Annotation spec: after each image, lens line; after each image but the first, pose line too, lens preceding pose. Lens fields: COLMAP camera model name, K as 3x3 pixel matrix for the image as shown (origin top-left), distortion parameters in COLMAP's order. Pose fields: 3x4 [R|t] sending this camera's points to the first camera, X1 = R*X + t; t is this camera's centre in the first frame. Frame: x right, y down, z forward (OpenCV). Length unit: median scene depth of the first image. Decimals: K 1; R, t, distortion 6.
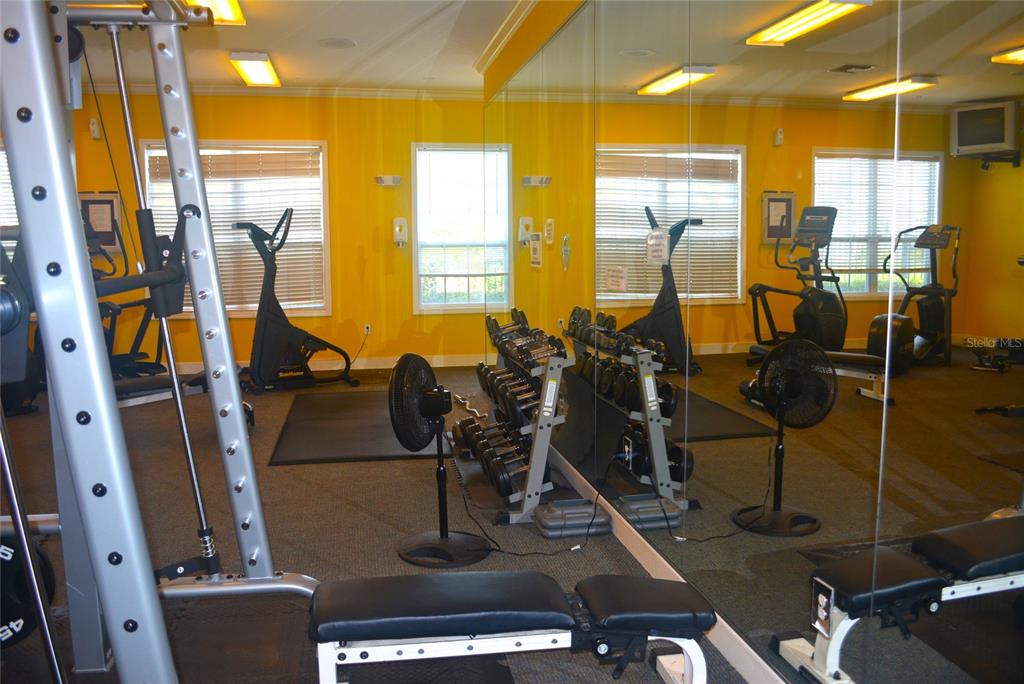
lens RADIAL K [[815.0, 0, 512.5], [0, 815.0, 337.0], [0, 0, 1]] dist [-0.071243, 0.003861]
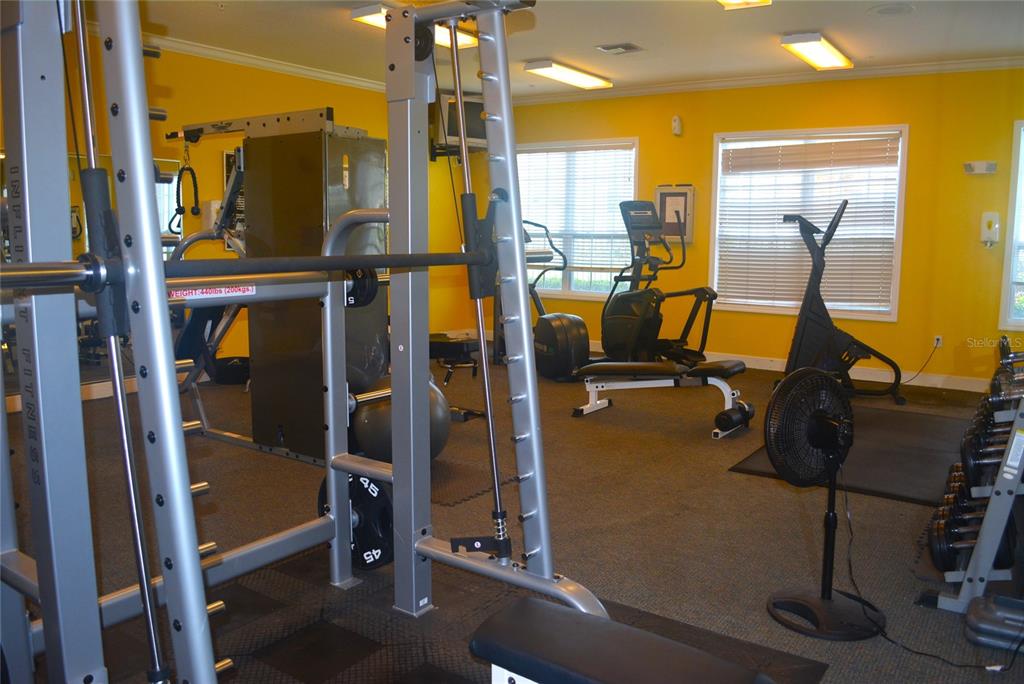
lens RADIAL K [[815.0, 0, 508.9], [0, 815.0, 333.3], [0, 0, 1]] dist [-0.071243, 0.003861]
pose [[0.707591, 0.100192, -0.699483, 0.105979], [-0.100190, 0.994121, 0.041044, -0.008600], [0.699483, 0.041039, 0.713470, 0.091922]]
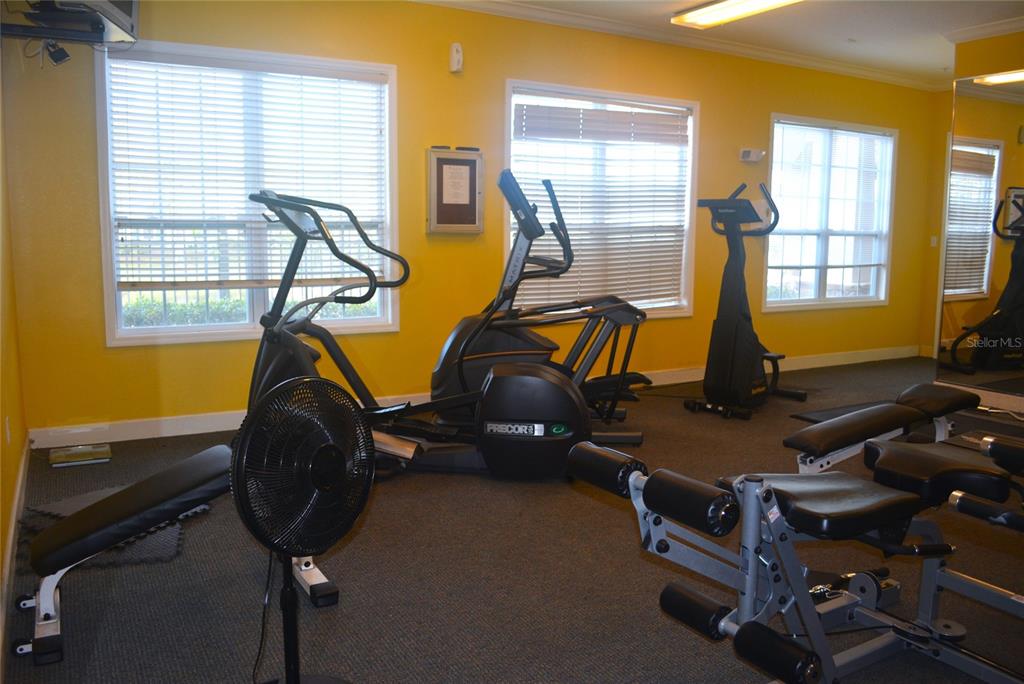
lens RADIAL K [[815.0, 0, 514.7], [0, 815.0, 352.8], [0, 0, 1]] dist [-0.071243, 0.003861]
pose [[0.944108, -0.031404, 0.328138, -0.774230], [0.019062, 0.998987, 0.040761, -0.029870], [-0.329086, -0.032227, 0.943750, 0.318933]]
